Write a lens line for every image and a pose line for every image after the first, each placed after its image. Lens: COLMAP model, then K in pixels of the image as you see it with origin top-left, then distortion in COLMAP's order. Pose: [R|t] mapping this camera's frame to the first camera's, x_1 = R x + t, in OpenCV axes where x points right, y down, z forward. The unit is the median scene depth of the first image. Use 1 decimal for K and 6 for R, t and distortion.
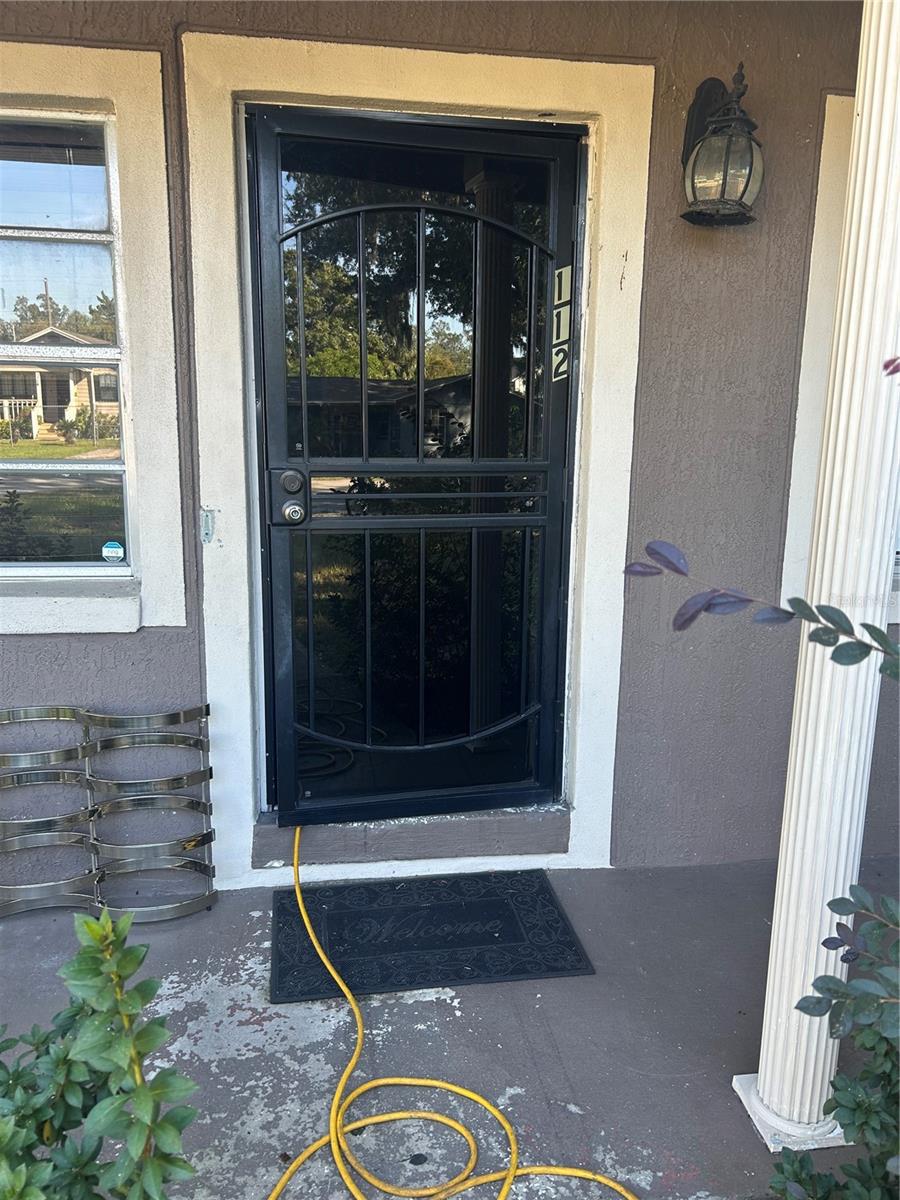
lens RADIAL K [[904.9, 0, 454.5], [0, 904.9, 600.3], [0, 0, 1]] dist [0.032836, -0.049940]
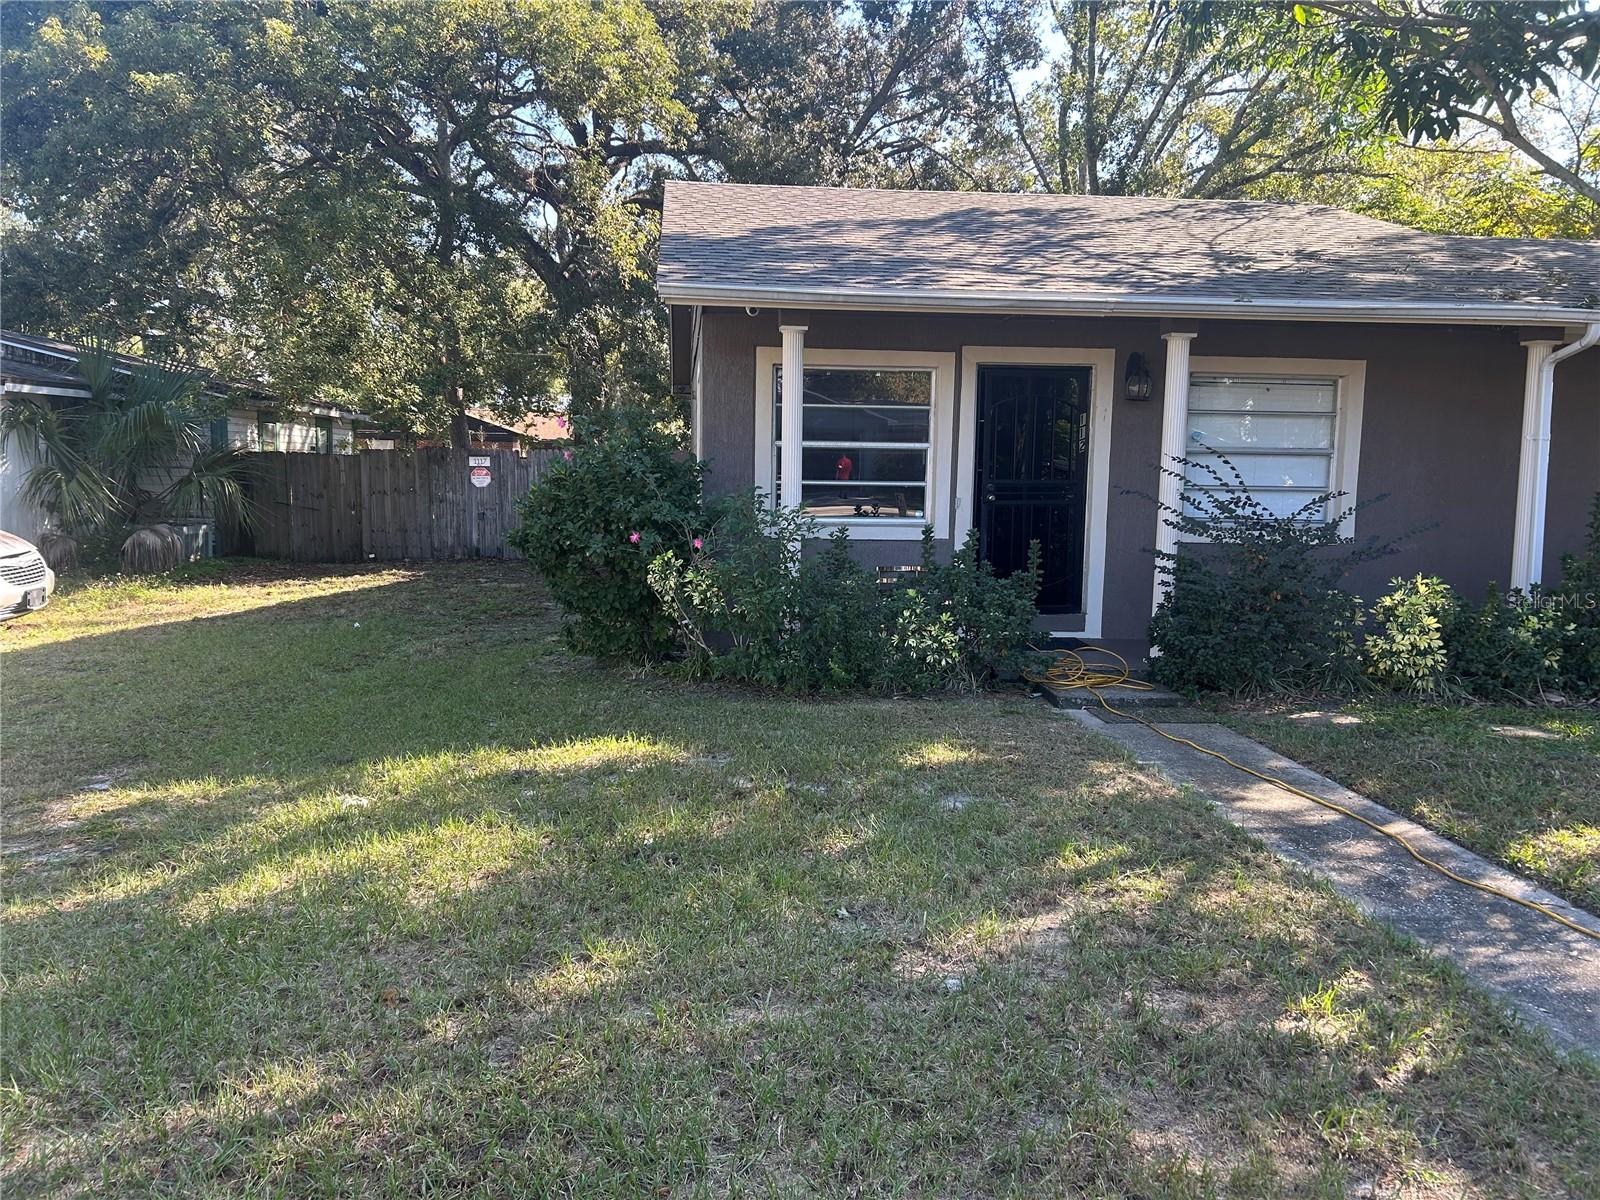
lens RADIAL K [[1206.6, 0, 794.4], [0, 1206.6, 606.2], [0, 0, 1]] dist [0.032836, -0.049940]
pose [[0.998084, 0.006519, -0.061525, -0.548610], [-0.011440, 0.996731, -0.079973, 0.549254], [0.060802, 0.080523, 0.994897, -2.783642]]
